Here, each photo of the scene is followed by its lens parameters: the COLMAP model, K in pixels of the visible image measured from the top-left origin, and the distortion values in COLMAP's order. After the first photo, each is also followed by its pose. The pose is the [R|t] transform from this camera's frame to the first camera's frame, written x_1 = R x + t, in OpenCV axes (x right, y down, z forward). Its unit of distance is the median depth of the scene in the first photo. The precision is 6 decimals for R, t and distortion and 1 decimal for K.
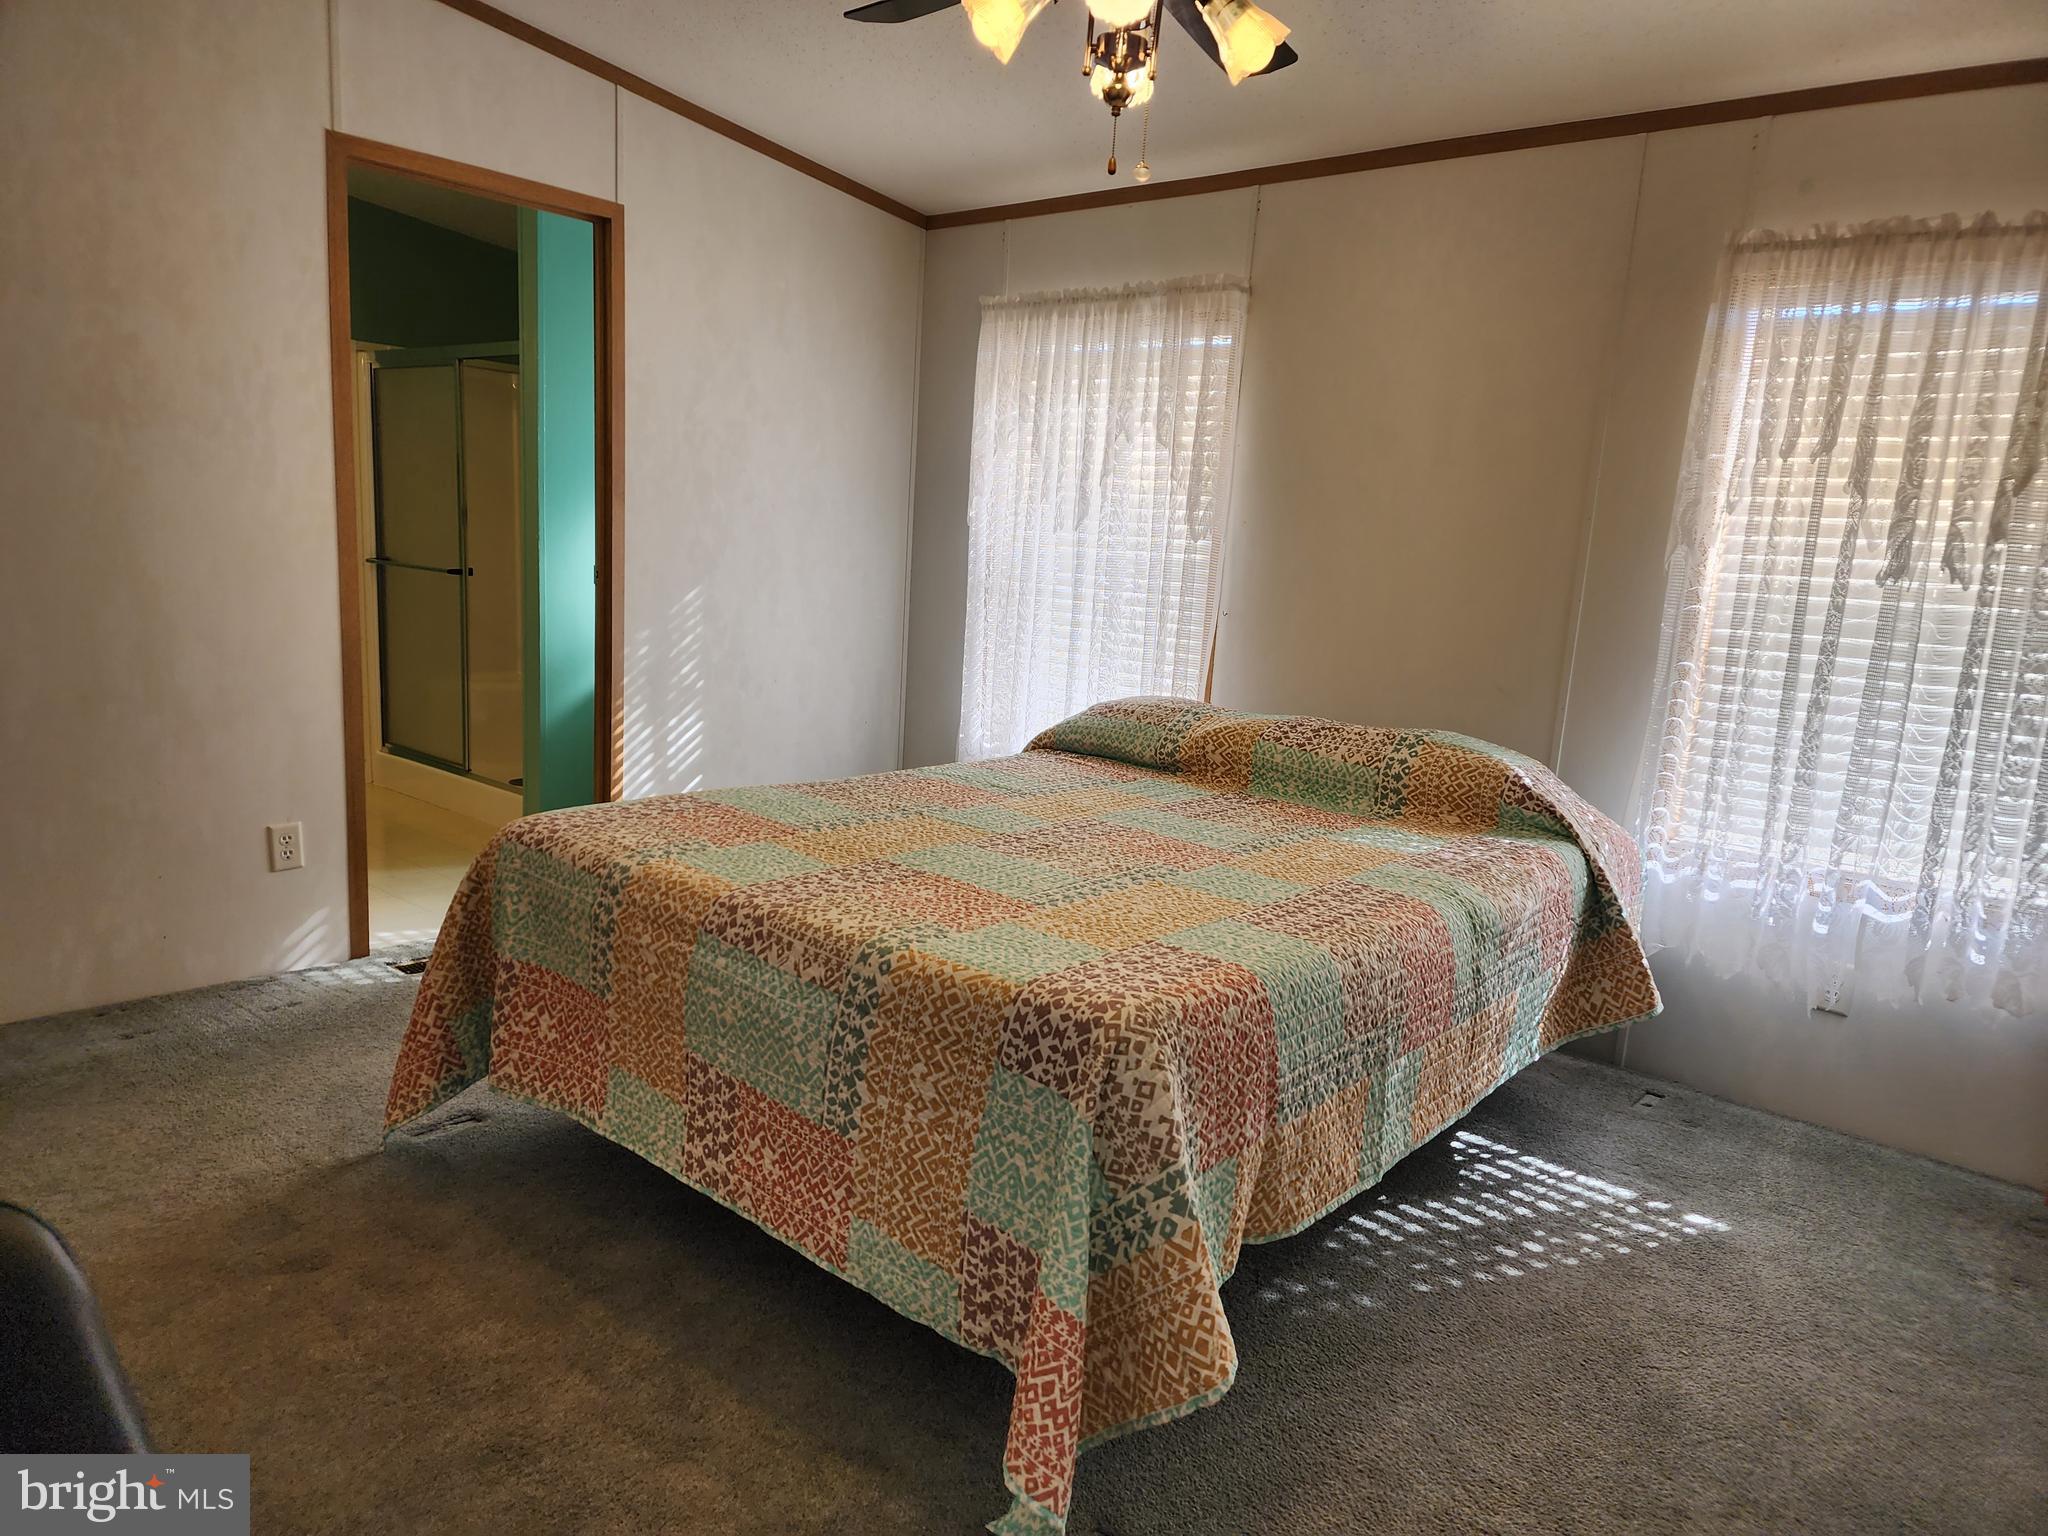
lens RADIAL K [[1363.1, 0, 1015.4], [0, 1363.1, 782.9], [0, 0, 1]] dist [0.048698, -0.017687]
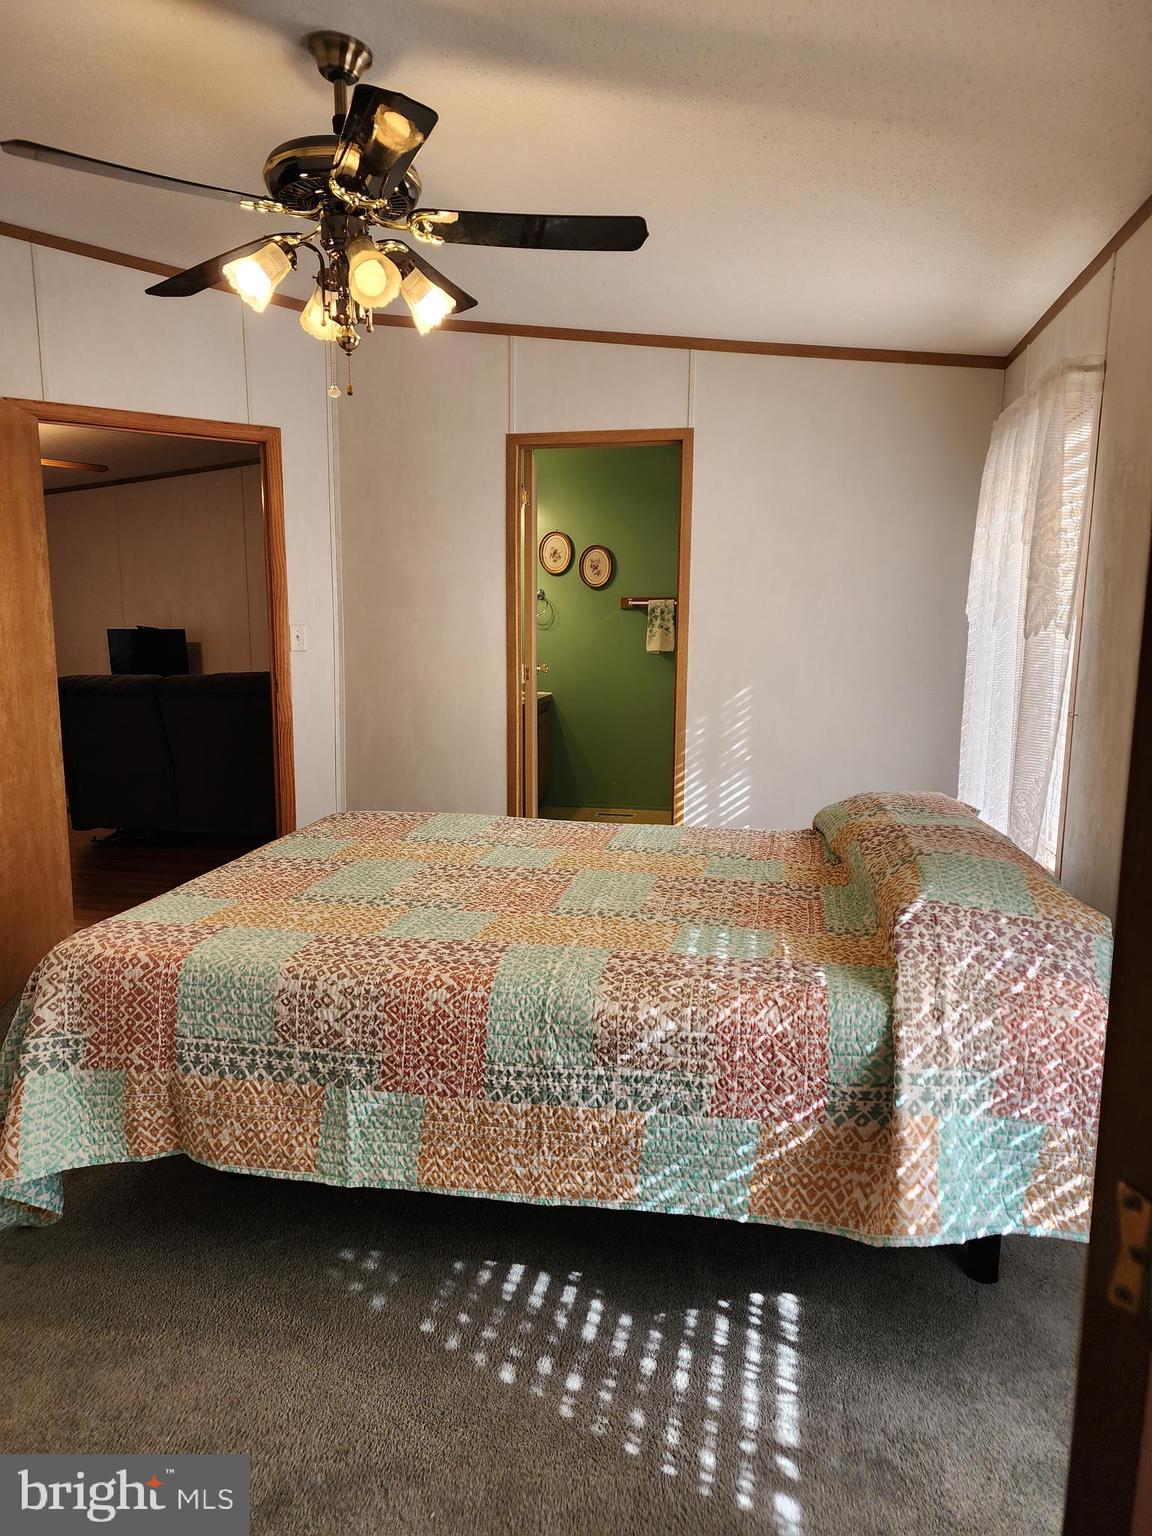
lens RADIAL K [[1022.3, 0, 567.3], [0, 1022.3, 755.0], [0, 0, 1]] dist [0.048698, -0.017687]
pose [[0.497399, 0.060486, -0.865411, 0.848661], [-0.127818, 0.991789, -0.004144, -0.074113], [0.858054, 0.112676, 0.501046, 0.523689]]
